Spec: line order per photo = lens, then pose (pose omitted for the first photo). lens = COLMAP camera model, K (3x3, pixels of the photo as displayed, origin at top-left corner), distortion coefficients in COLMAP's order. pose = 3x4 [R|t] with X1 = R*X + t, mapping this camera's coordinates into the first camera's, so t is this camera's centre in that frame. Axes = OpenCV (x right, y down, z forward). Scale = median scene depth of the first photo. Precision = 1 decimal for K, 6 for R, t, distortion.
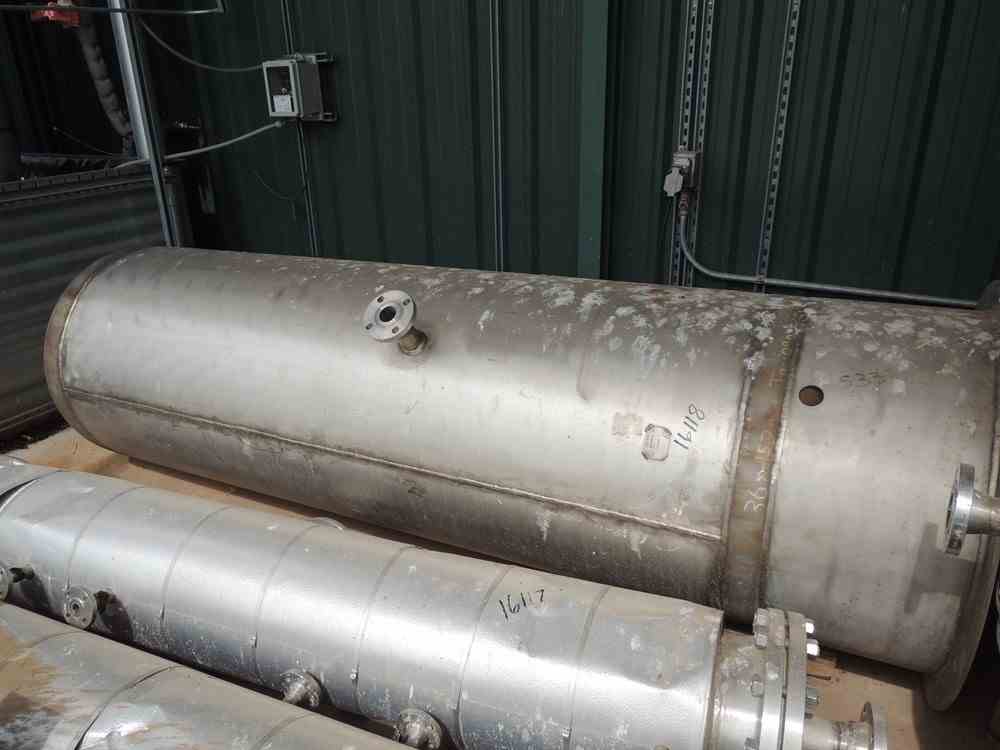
lens RADIAL K [[713.1, 0, 503.6], [0, 713.1, 376.0], [0, 0, 1]] dist [-0.016232, 0.000446]
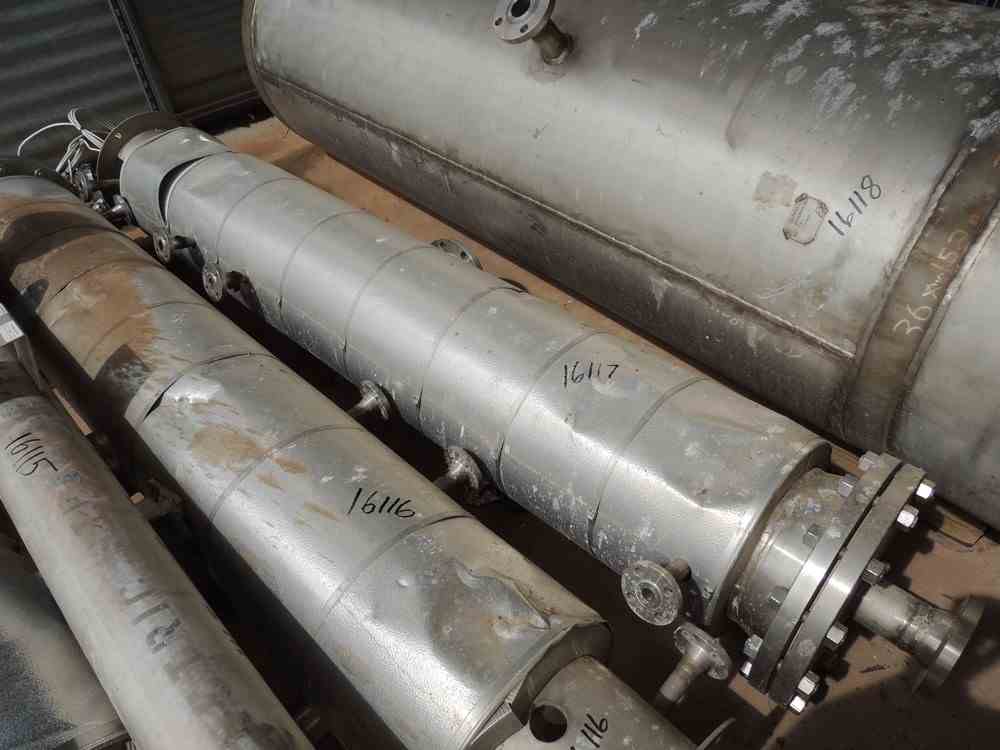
lens RADIAL K [[713.1, 0, 504.8], [0, 713.1, 374.2], [0, 0, 1]] dist [-0.016232, 0.000446]
pose [[0.923309, 0.235138, -0.303662, 0.178701], [-0.109537, 0.919054, 0.378604, -0.006348], [0.368106, -0.316306, 0.874327, 0.161012]]
